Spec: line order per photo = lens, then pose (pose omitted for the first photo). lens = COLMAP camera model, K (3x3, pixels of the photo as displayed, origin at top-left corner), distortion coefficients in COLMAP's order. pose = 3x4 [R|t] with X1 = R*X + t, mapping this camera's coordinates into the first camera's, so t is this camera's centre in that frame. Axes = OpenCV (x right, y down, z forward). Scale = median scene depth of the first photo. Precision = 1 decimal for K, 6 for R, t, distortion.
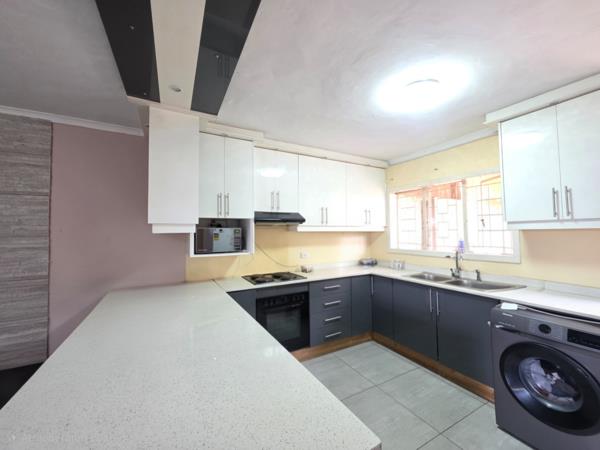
lens RADIAL K [[241.6, 0, 301.2], [0, 241.6, 222.2], [0, 0, 1]] dist [0.000034, 0.000048]
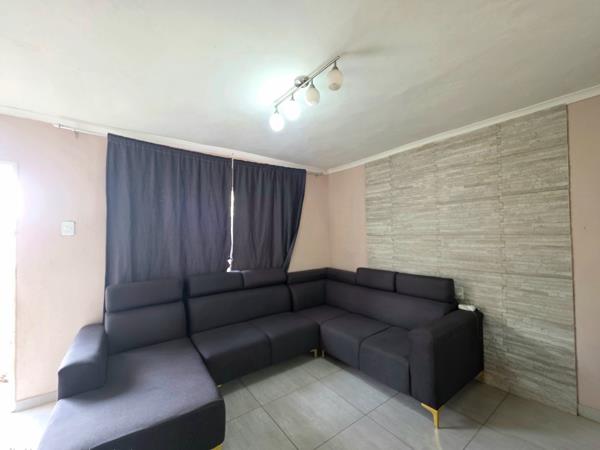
lens RADIAL K [[250.0, 0, 311.7], [0, 250.0, 229.9], [0, 0, 1]] dist [0.001434, 0.000124]
pose [[0.158469, -0.005245, -0.987350, -0.241176], [0.049411, 0.998775, 0.002625, -0.006352], [0.986127, -0.049202, 0.158534, -0.066832]]
